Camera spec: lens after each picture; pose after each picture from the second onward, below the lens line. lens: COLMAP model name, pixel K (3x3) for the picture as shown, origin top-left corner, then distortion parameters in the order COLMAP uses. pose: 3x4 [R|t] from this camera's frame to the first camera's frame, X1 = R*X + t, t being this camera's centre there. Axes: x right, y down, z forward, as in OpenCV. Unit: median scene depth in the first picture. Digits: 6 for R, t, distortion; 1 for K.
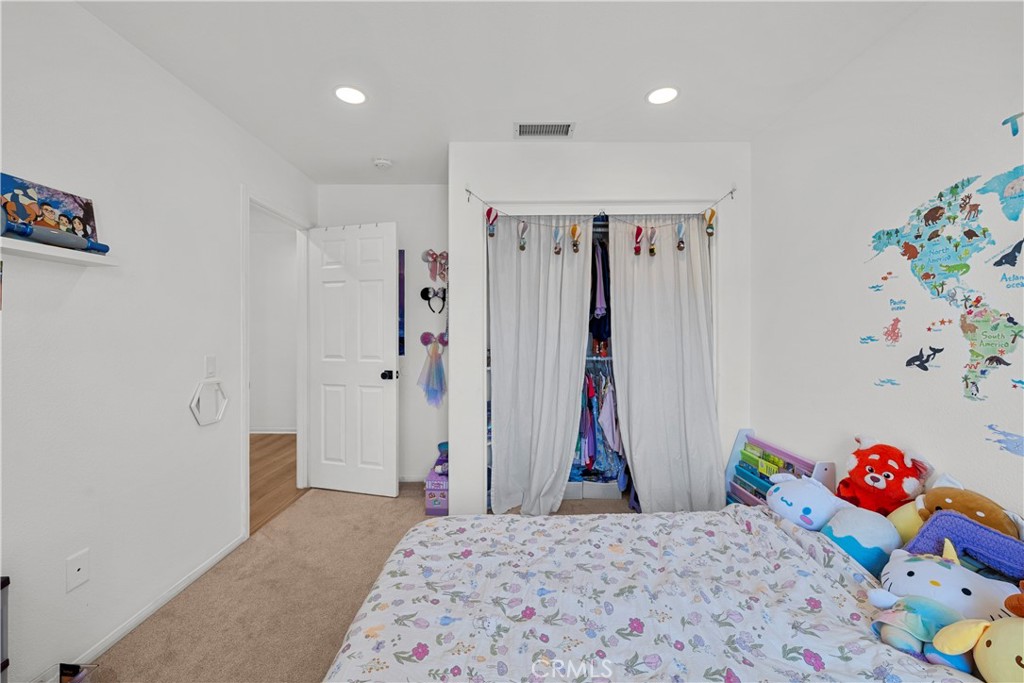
lens RADIAL K [[395.2, 0, 513.8], [0, 395.2, 335.1], [0, 0, 1]] dist [-0.002187, -0.000476]
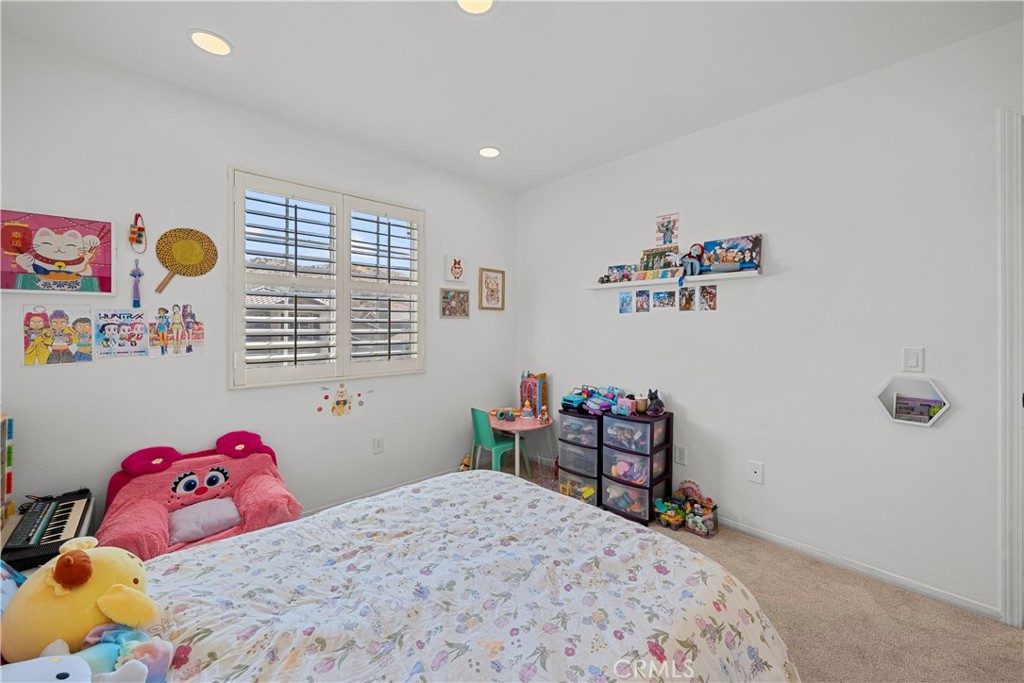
lens RADIAL K [[395.2, 0, 514.0], [0, 395.2, 331.9], [0, 0, 1]] dist [-0.002187, -0.000476]
pose [[-0.731651, 0.014859, -0.681518, 0.720151], [-0.001869, 0.999715, 0.023803, 0.001107], [0.681677, 0.018689, -0.731414, 1.603863]]
